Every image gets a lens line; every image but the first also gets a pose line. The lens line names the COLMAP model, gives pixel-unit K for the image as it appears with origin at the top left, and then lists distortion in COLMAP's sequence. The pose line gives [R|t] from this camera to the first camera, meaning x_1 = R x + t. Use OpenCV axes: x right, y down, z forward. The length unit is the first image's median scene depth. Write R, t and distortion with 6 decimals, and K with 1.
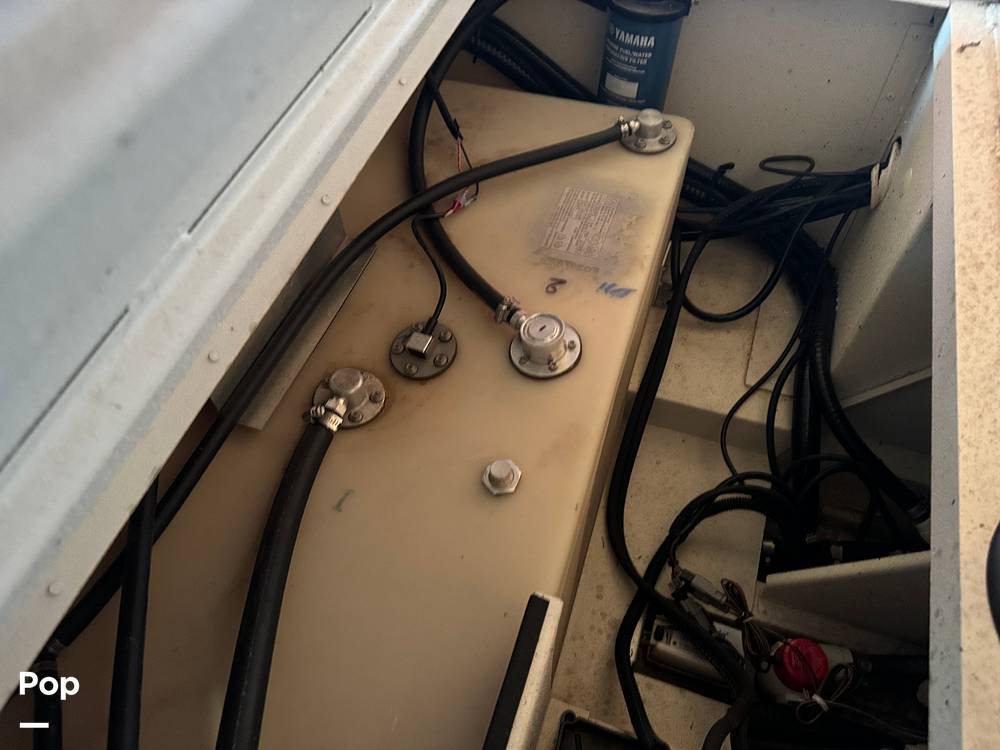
lens RADIAL K [[730.7, 0, 494.8], [0, 730.7, 369.6], [0, 0, 1]] dist [0.084250, -0.136020]
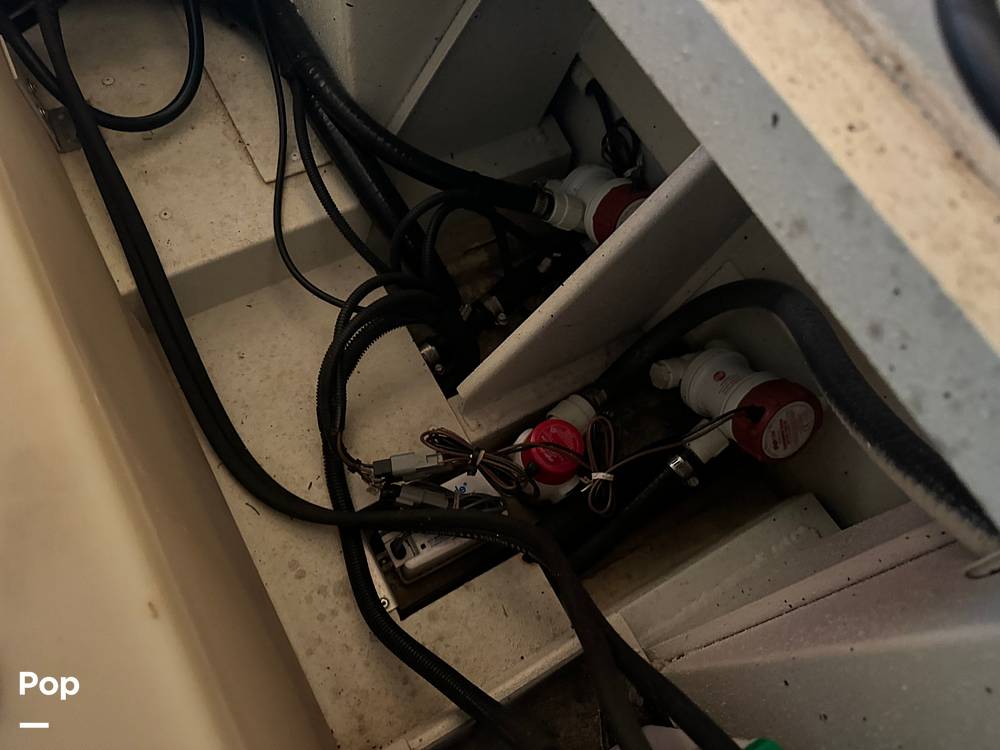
lens RADIAL K [[730.7, 0, 494.8], [0, 730.7, 369.6], [0, 0, 1]] dist [0.084250, -0.136020]
pose [[0.652690, -0.640583, 0.404537, 0.107204], [0.528006, 0.767525, 0.363475, 0.017887], [-0.543328, -0.023638, 0.839188, 0.357135]]
